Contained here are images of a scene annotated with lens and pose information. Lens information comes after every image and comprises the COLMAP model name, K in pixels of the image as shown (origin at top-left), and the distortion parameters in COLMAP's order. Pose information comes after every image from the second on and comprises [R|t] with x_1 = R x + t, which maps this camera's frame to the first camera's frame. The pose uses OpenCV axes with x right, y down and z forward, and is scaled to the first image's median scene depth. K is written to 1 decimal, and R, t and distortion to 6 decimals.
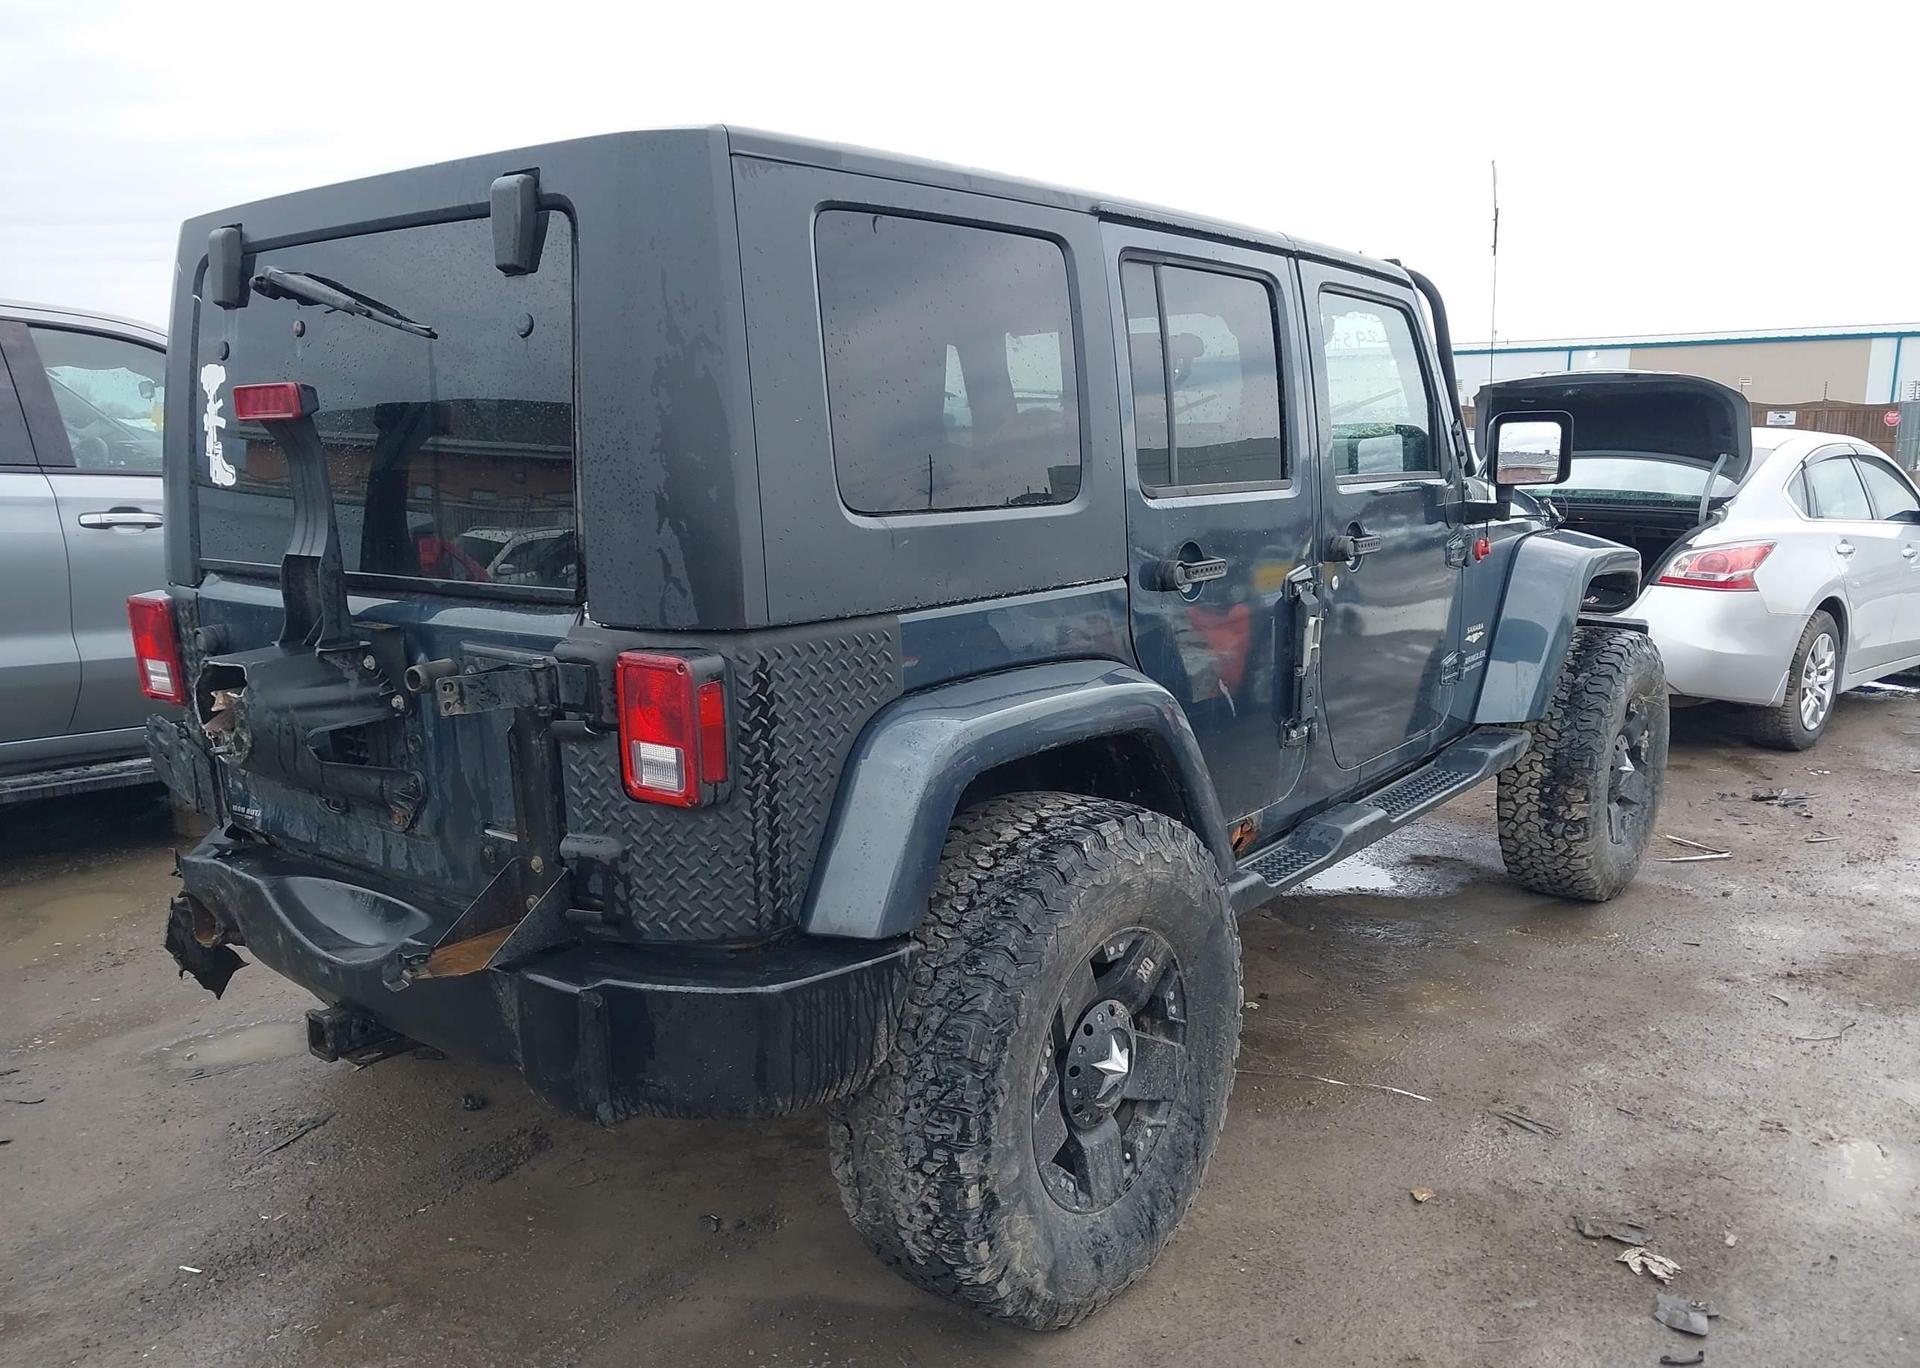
lens RADIAL K [[1509.5, 0, 821.3], [0, 1509.5, 725.9], [0, 0, 1]] dist [0.092961, -0.131409]
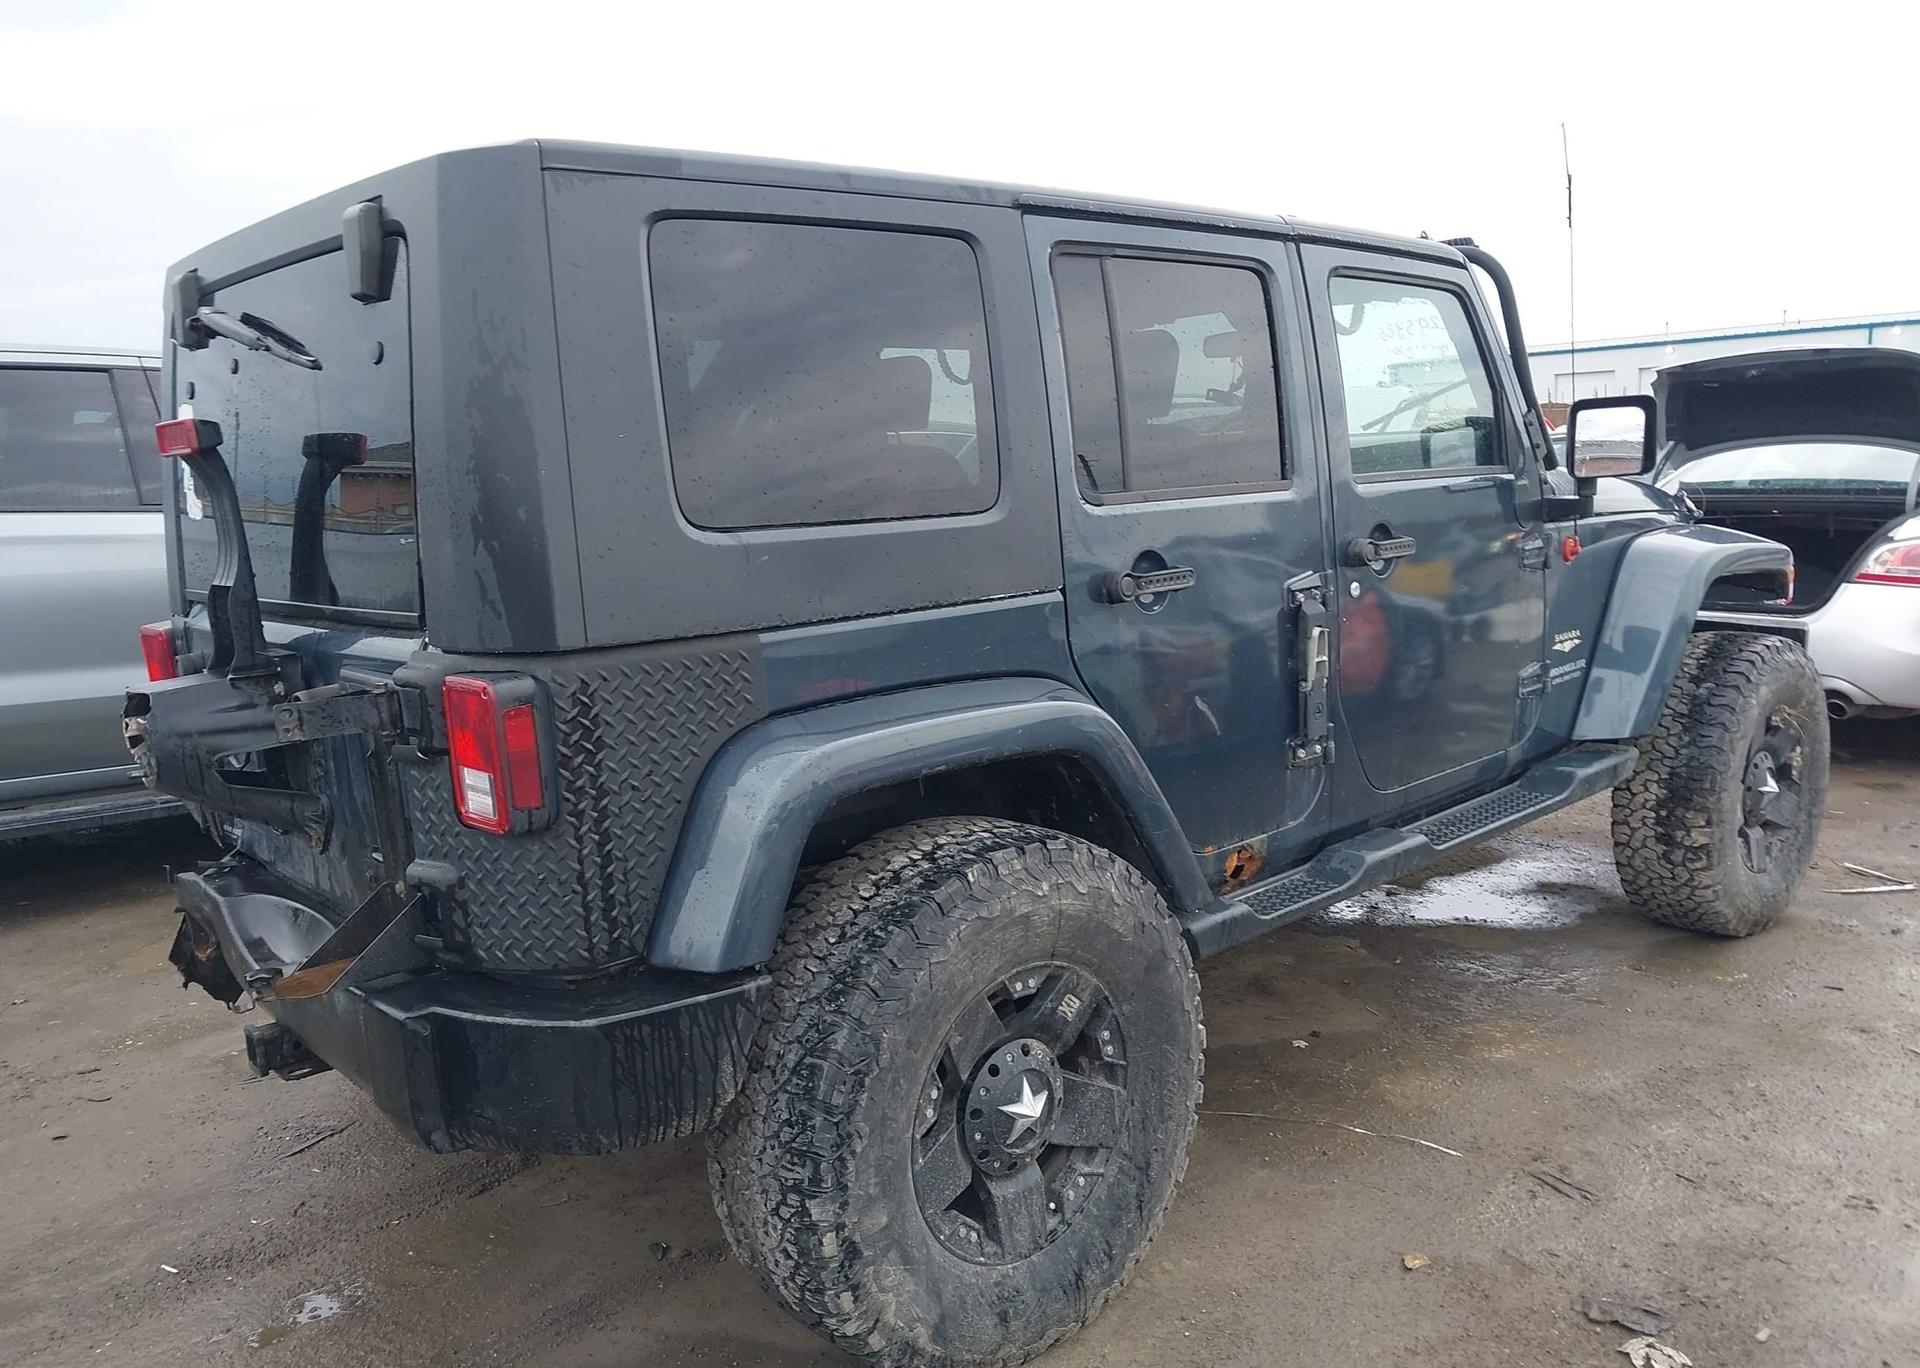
lens RADIAL K [[1481.2, 0, 882.5], [0, 1481.2, 724.6], [0, 0, 1]] dist [0.057256, -0.067843]
pose [[0.985367, -0.005408, -0.170361, 0.249810], [0.003895, 0.999950, -0.009209, -0.005818], [0.170402, 0.008411, 0.985339, 0.073683]]
